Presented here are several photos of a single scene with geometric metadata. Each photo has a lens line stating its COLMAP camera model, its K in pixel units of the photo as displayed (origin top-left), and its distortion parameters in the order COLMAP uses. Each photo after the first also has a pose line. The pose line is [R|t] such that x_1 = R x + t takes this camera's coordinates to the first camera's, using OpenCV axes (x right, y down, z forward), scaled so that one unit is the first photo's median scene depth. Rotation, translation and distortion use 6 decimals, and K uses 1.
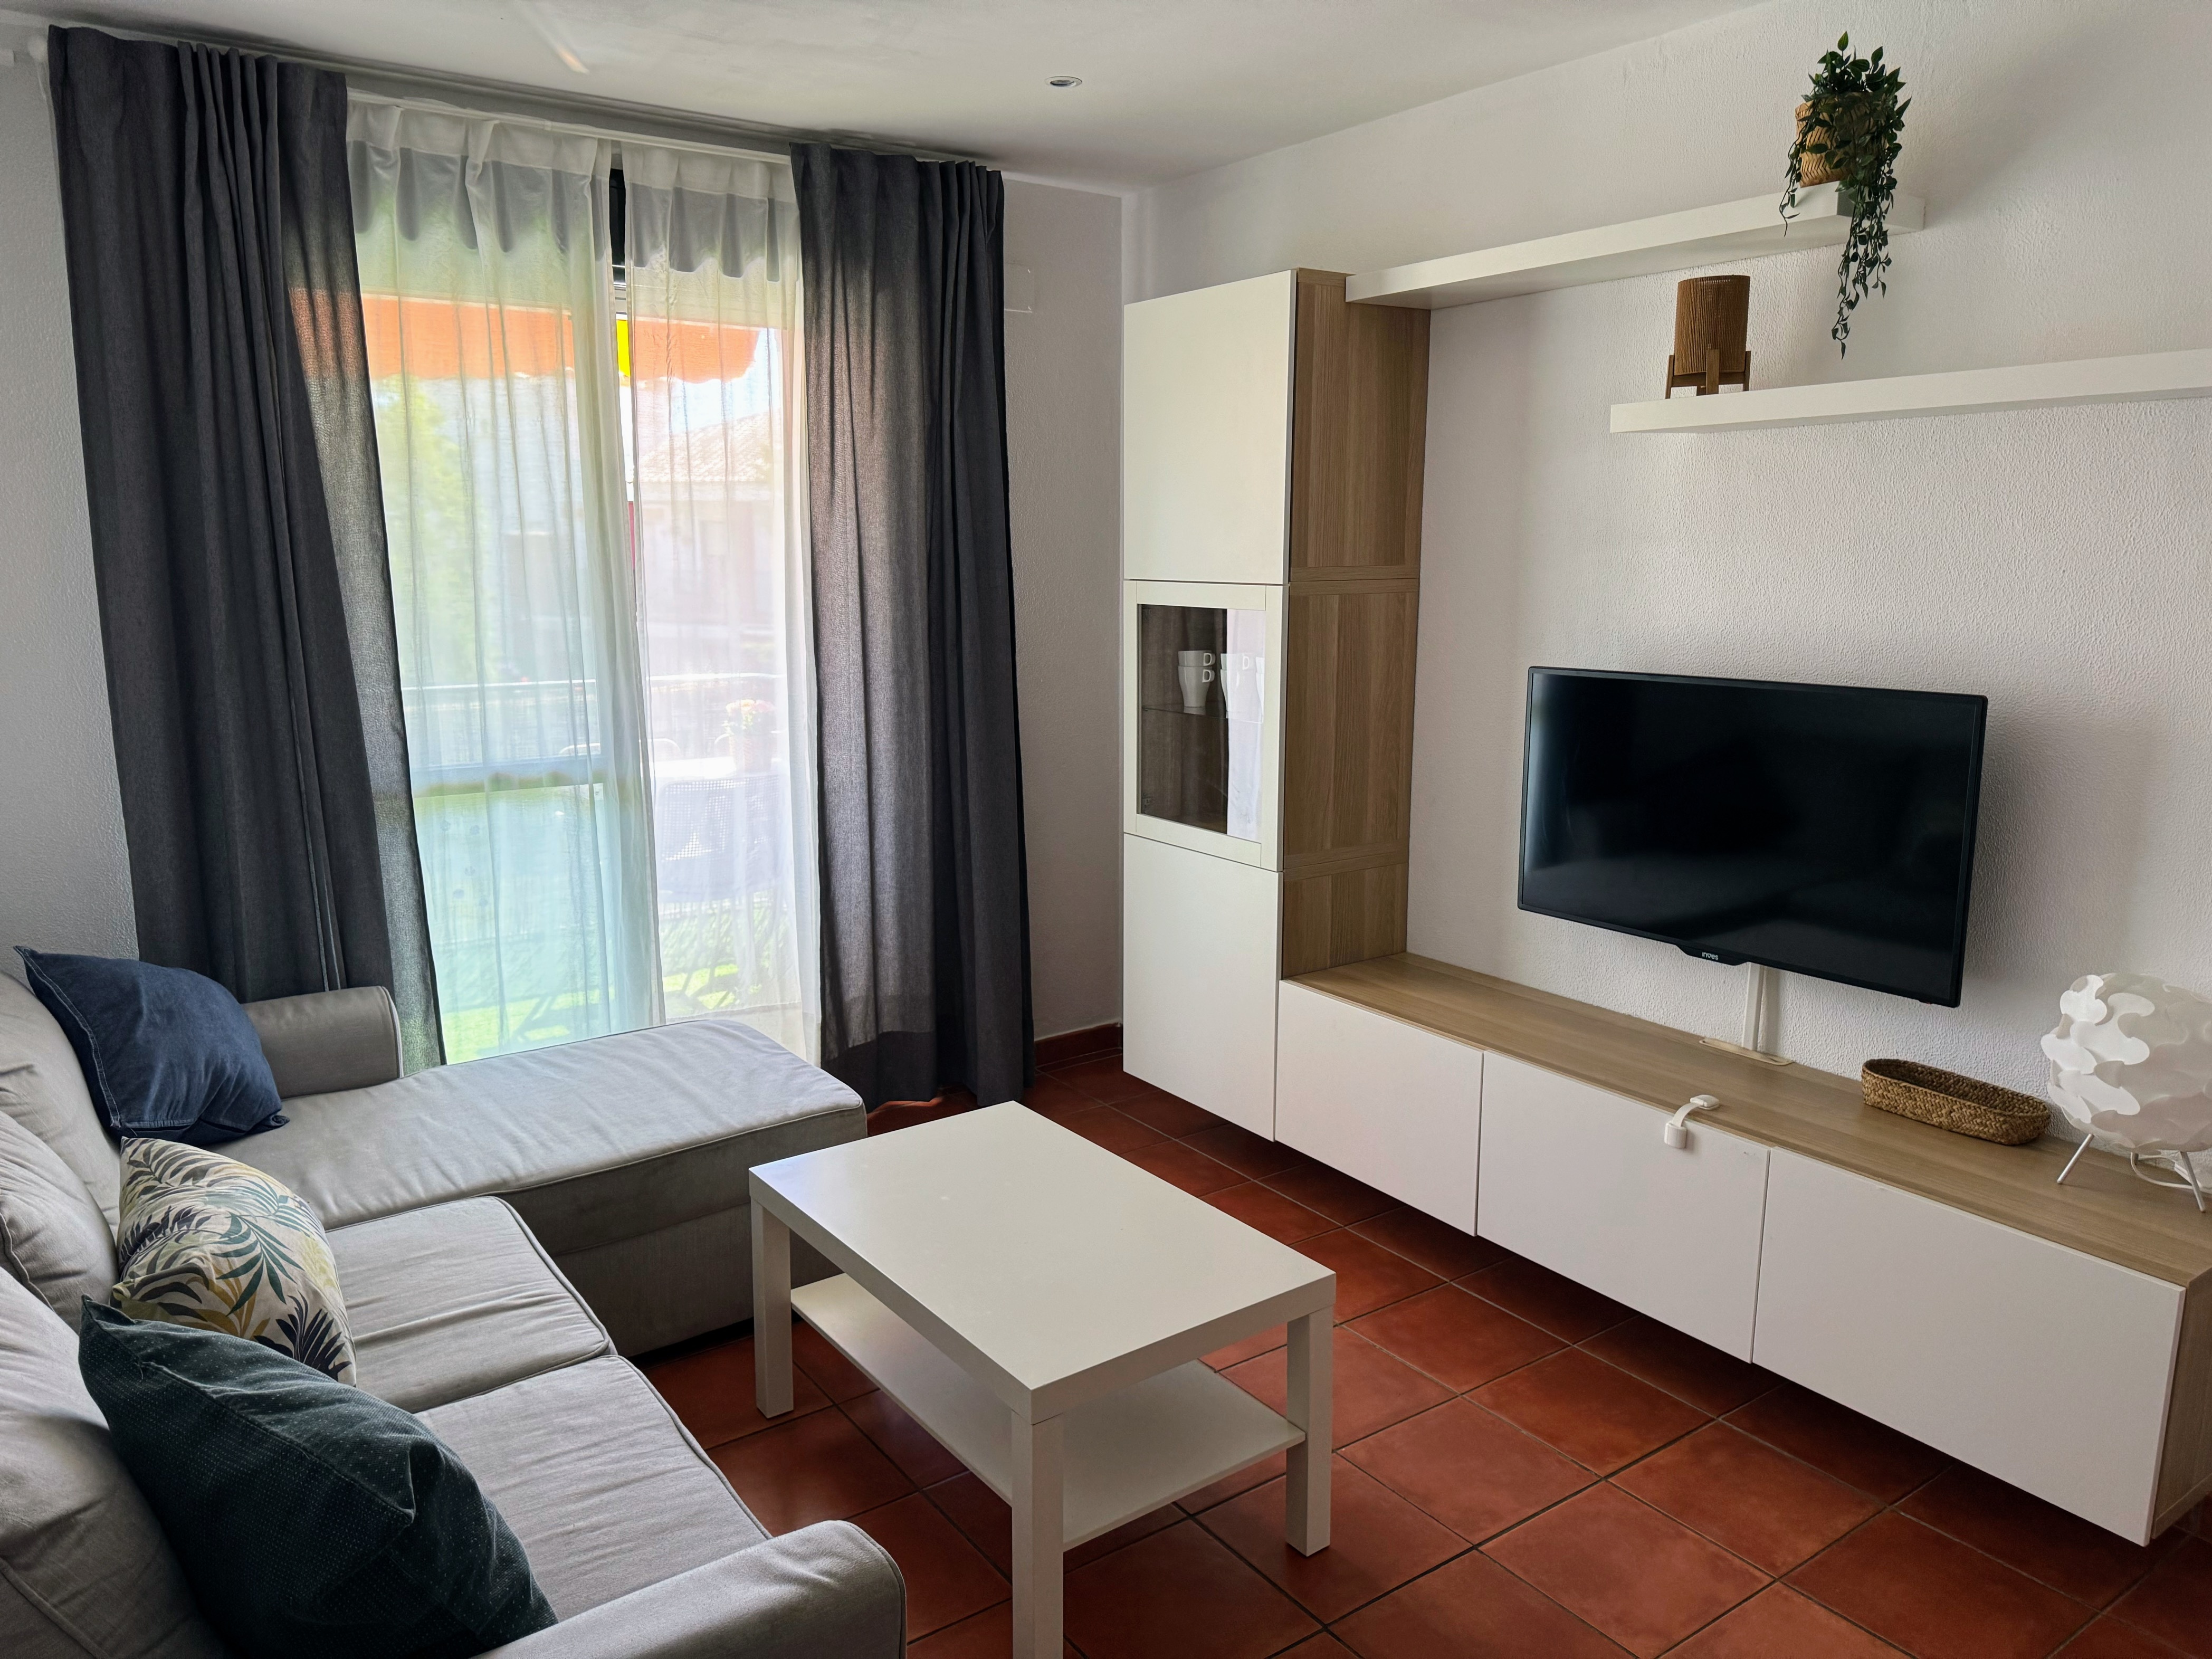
lens RADIAL K [[1543.7, 0, 1087.4], [0, 1543.7, 840.6], [0, 0, 1]] dist [0.166274, -0.230771]
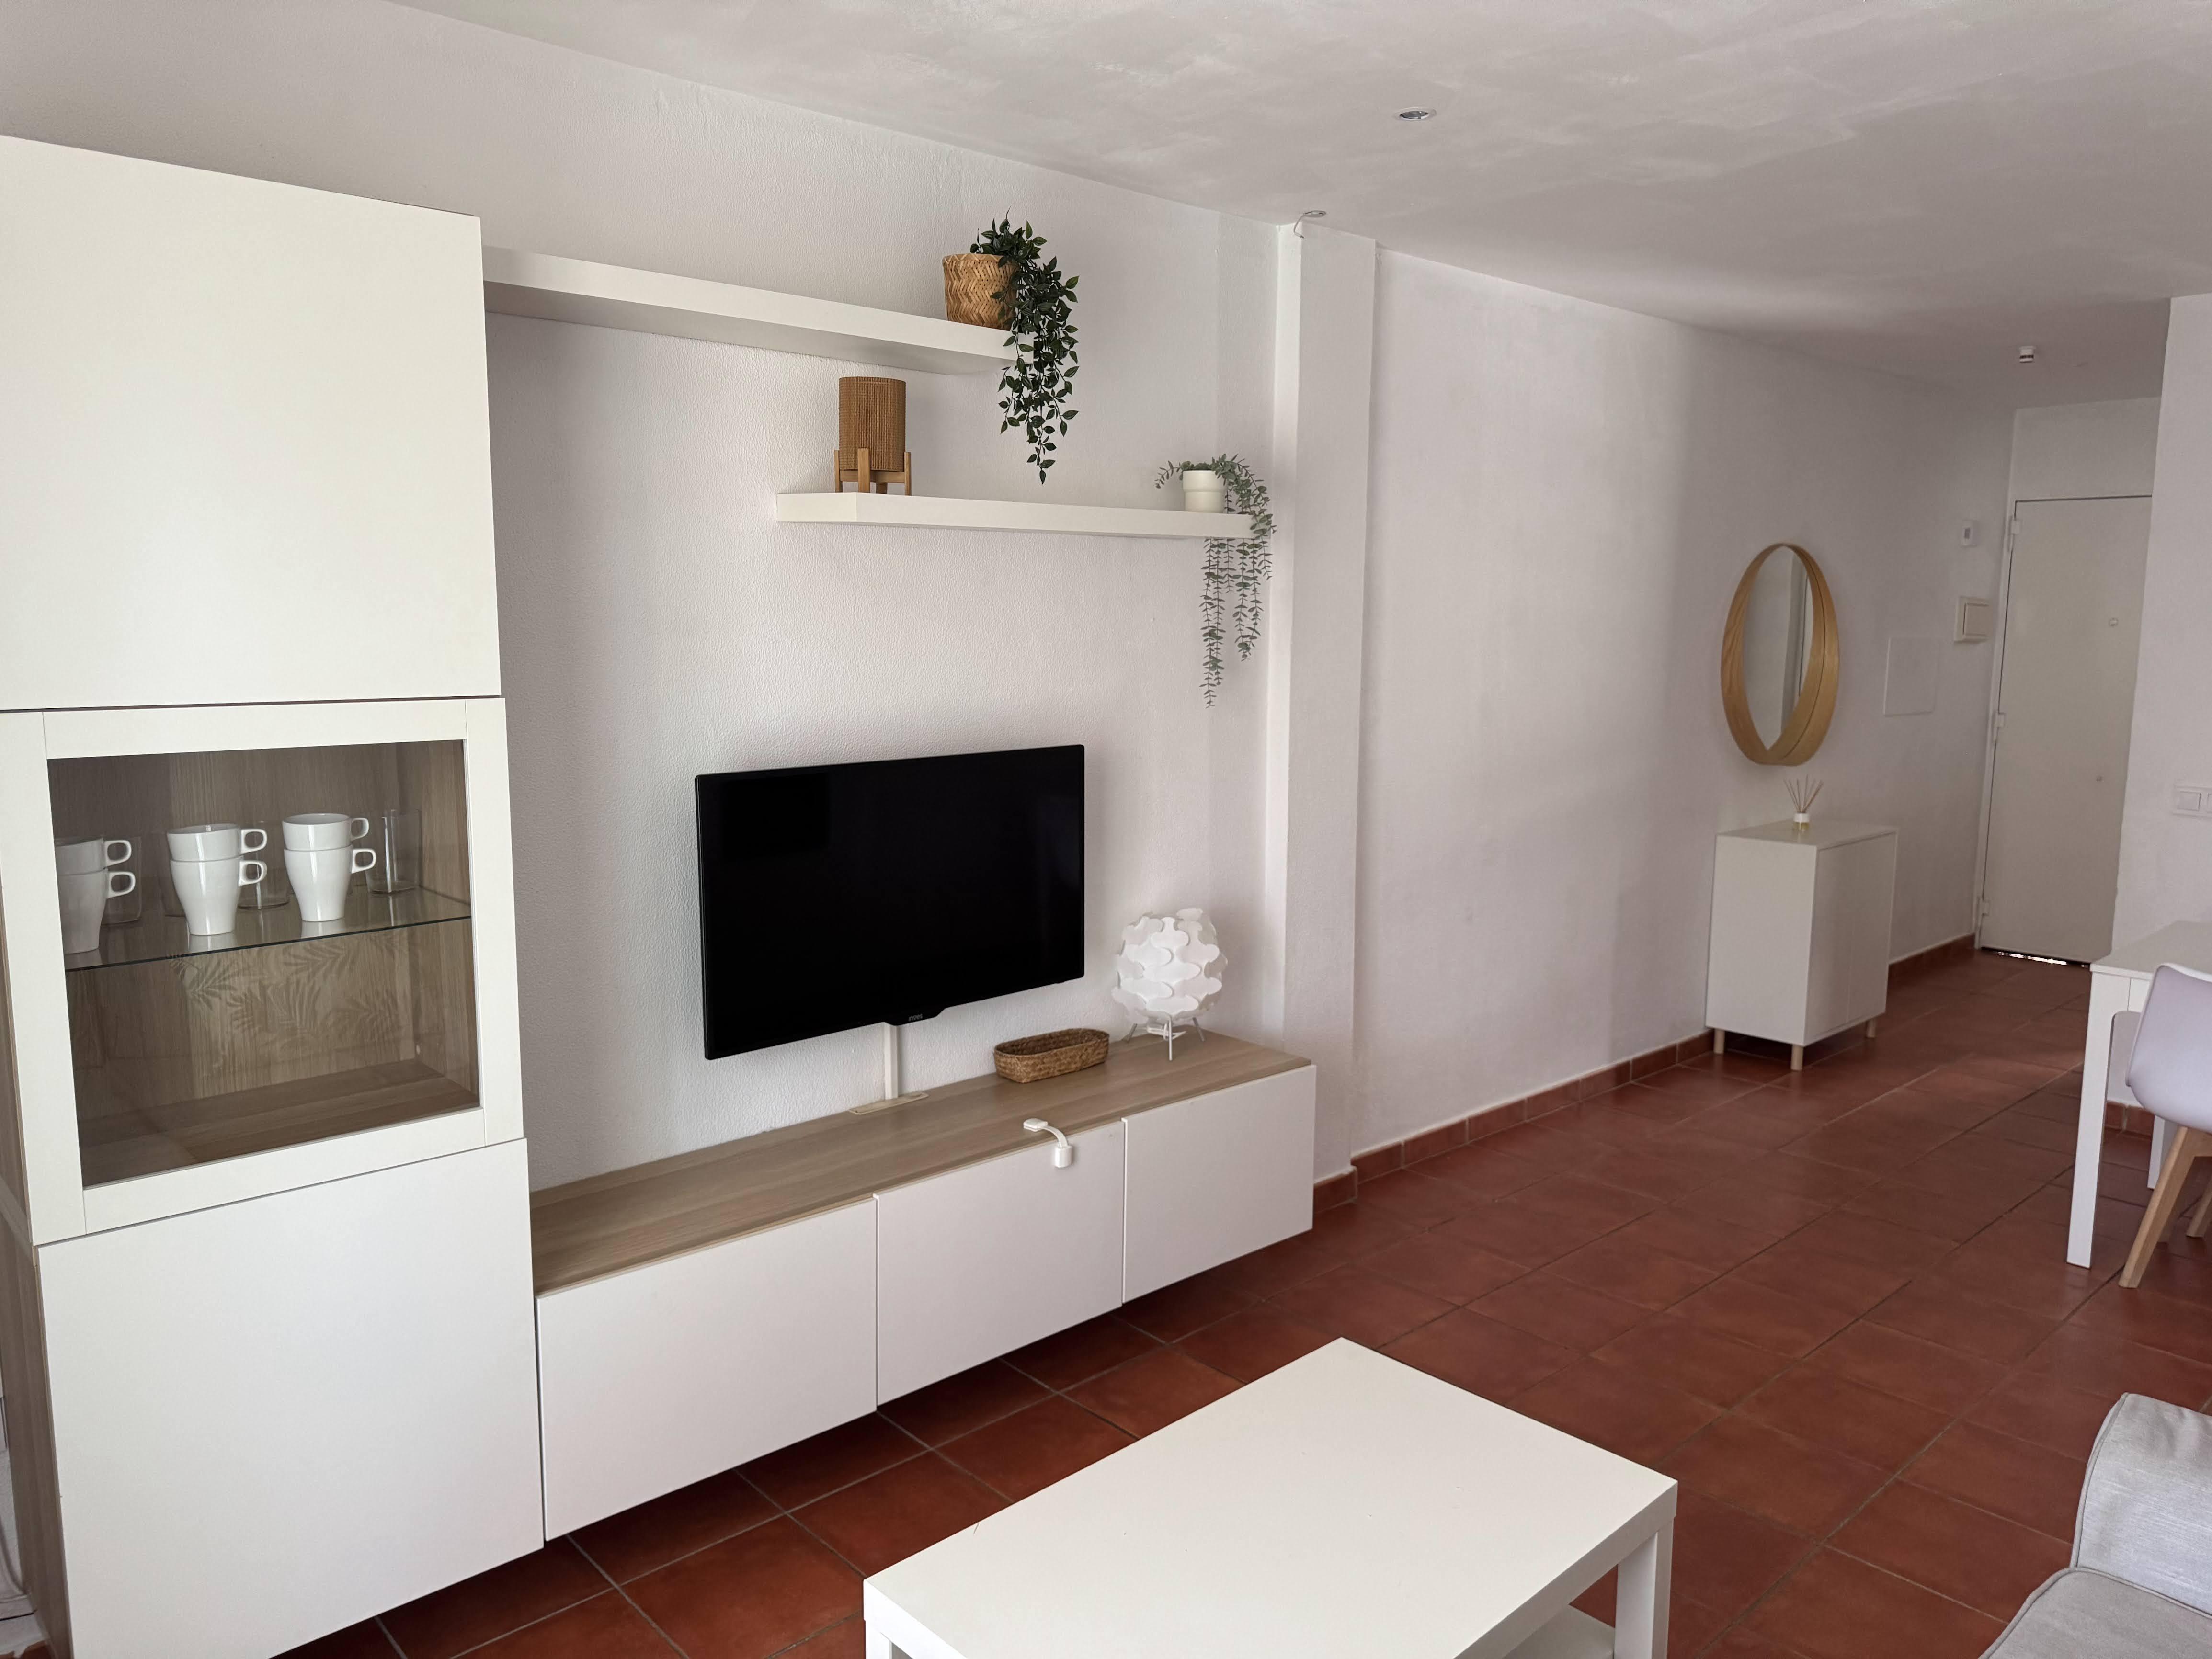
lens RADIAL K [[1554.4, 0, 1106.0], [0, 1554.4, 829.5], [0, 0, 1]] dist [0.146226, -0.231714]
pose [[-0.137539, -0.134586, 0.981310, -0.630645], [0.185800, 0.969633, 0.159026, -0.190939], [-0.972914, 0.204200, -0.108357, 0.950345]]
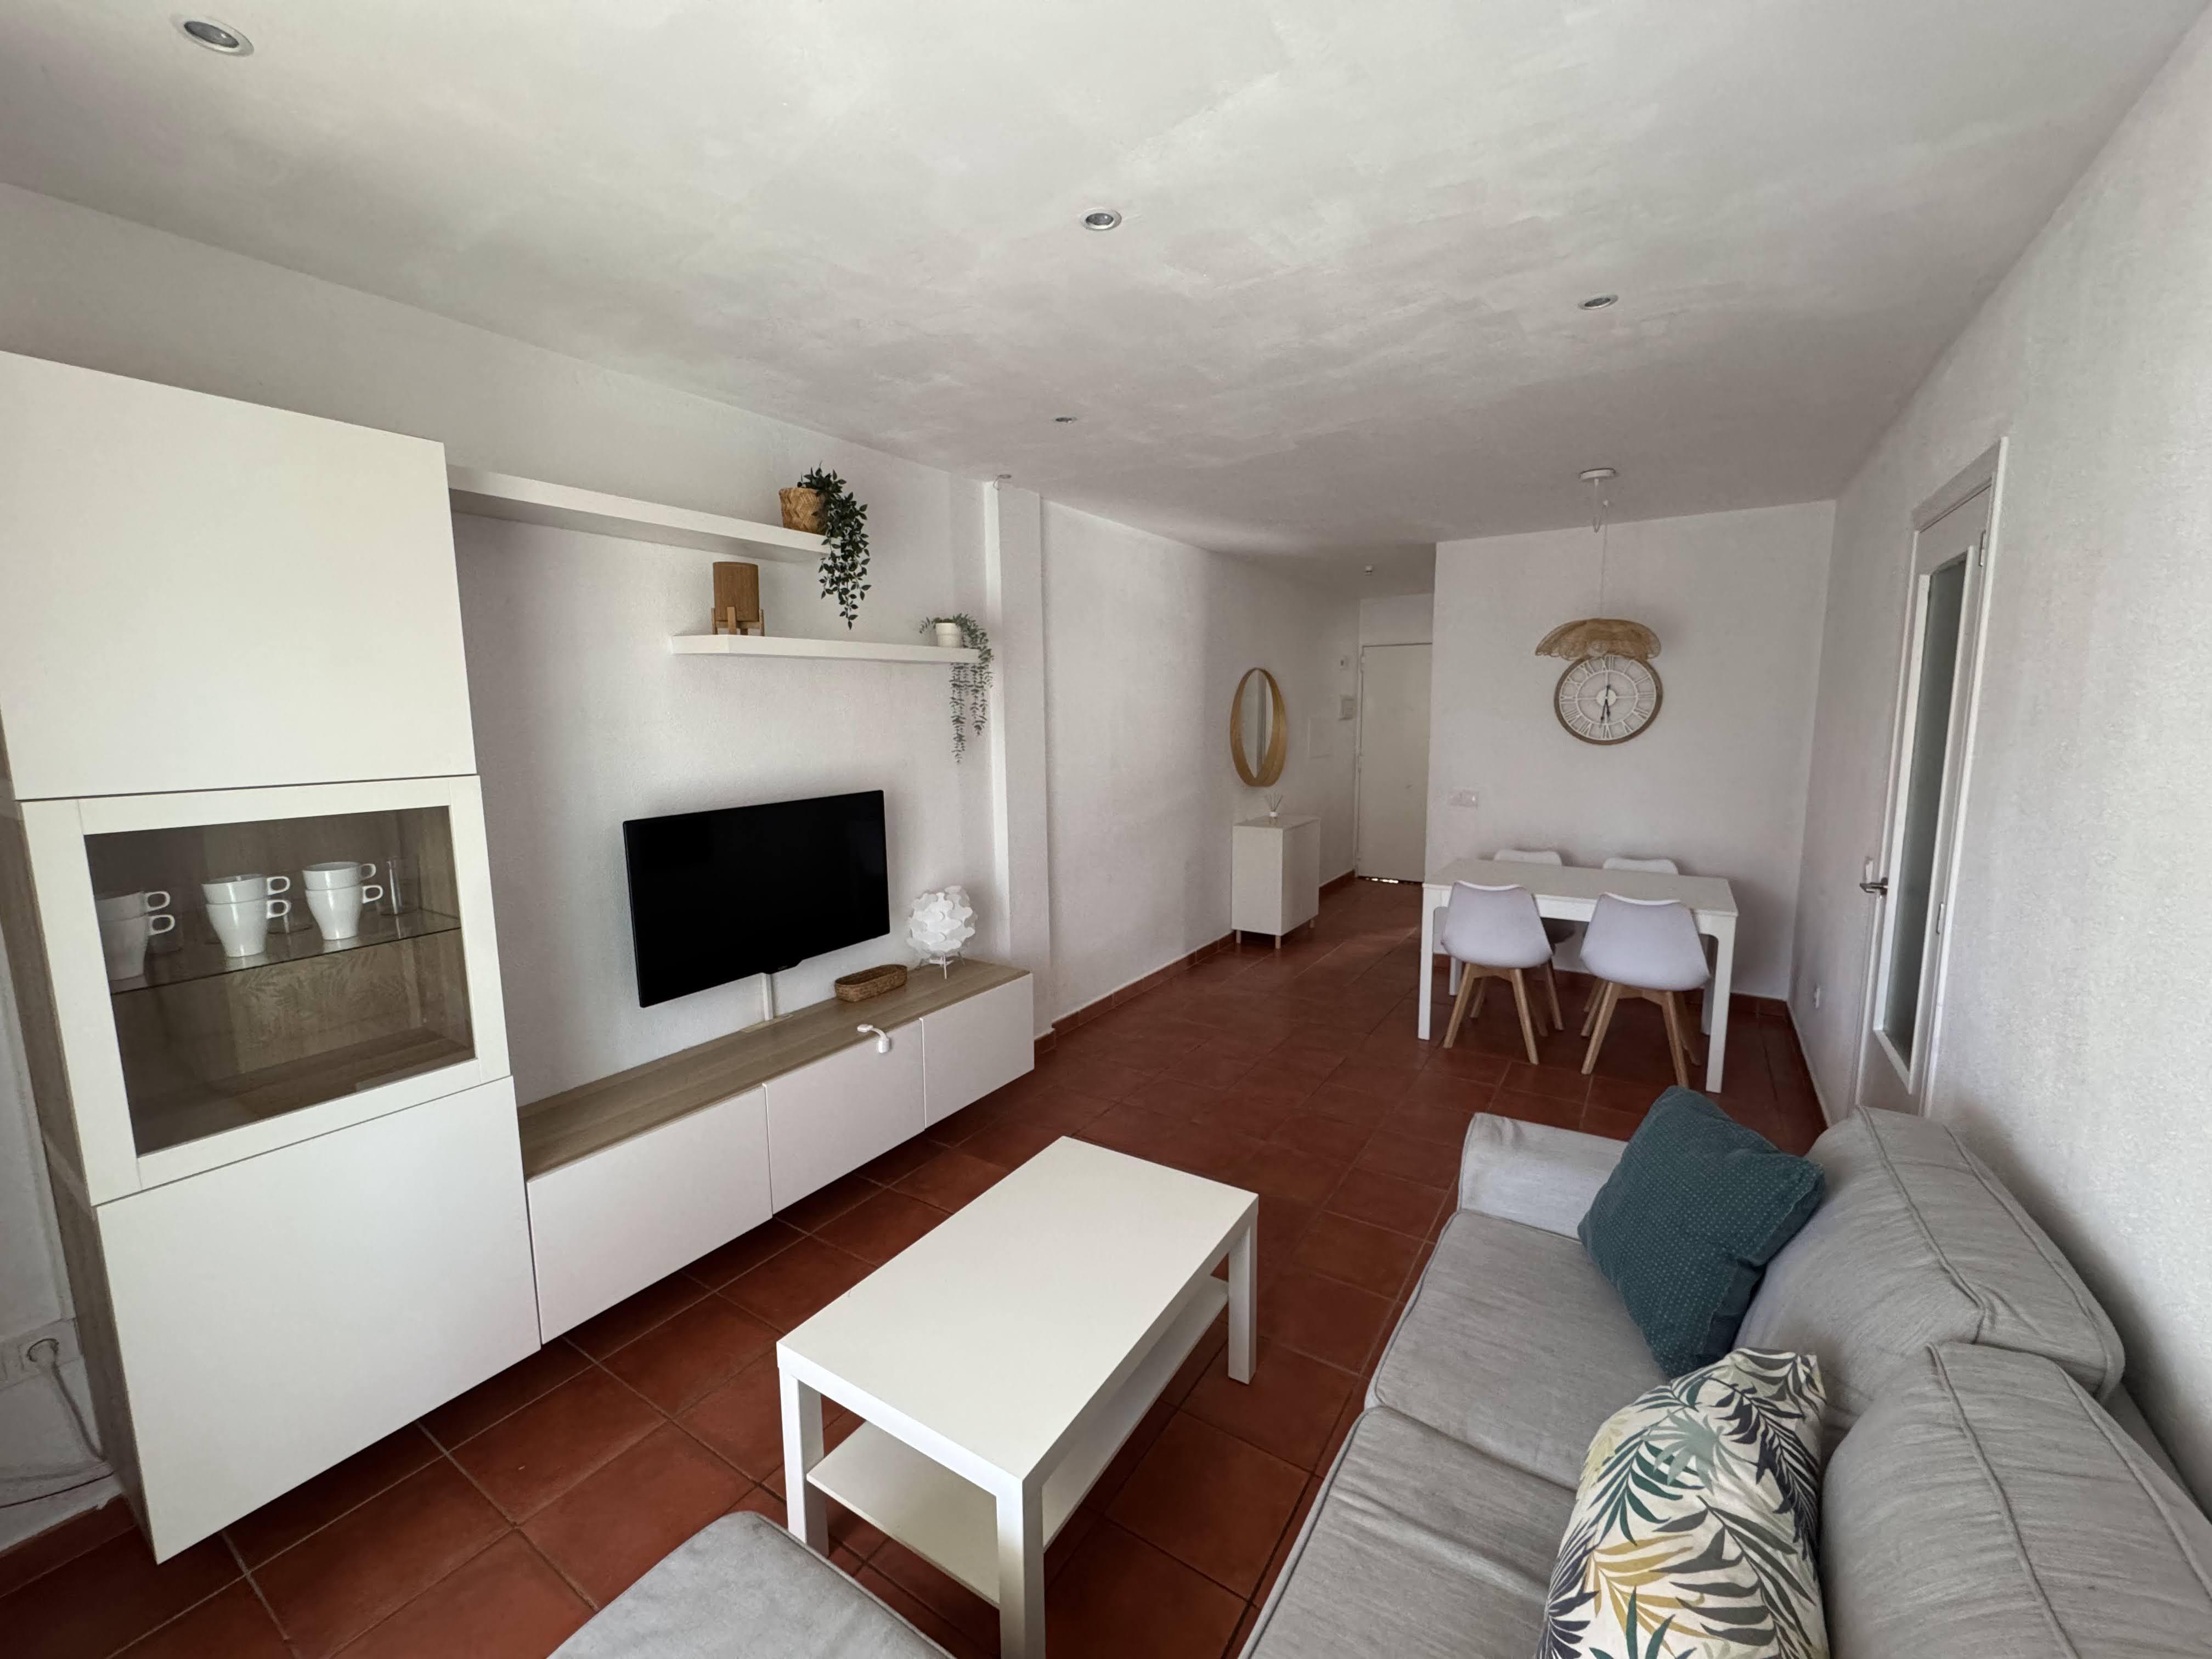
lens RADIAL K [[887.3, 0, 1106.0], [0, 887.3, 822.9], [0, 0, 1]] dist [-0.000875, -0.000018]
pose [[-0.377978, -0.110565, 0.919189, -0.575106], [0.191971, 0.961905, 0.194643, -0.189421], [-0.905693, 0.250029, -0.342354, 0.959981]]
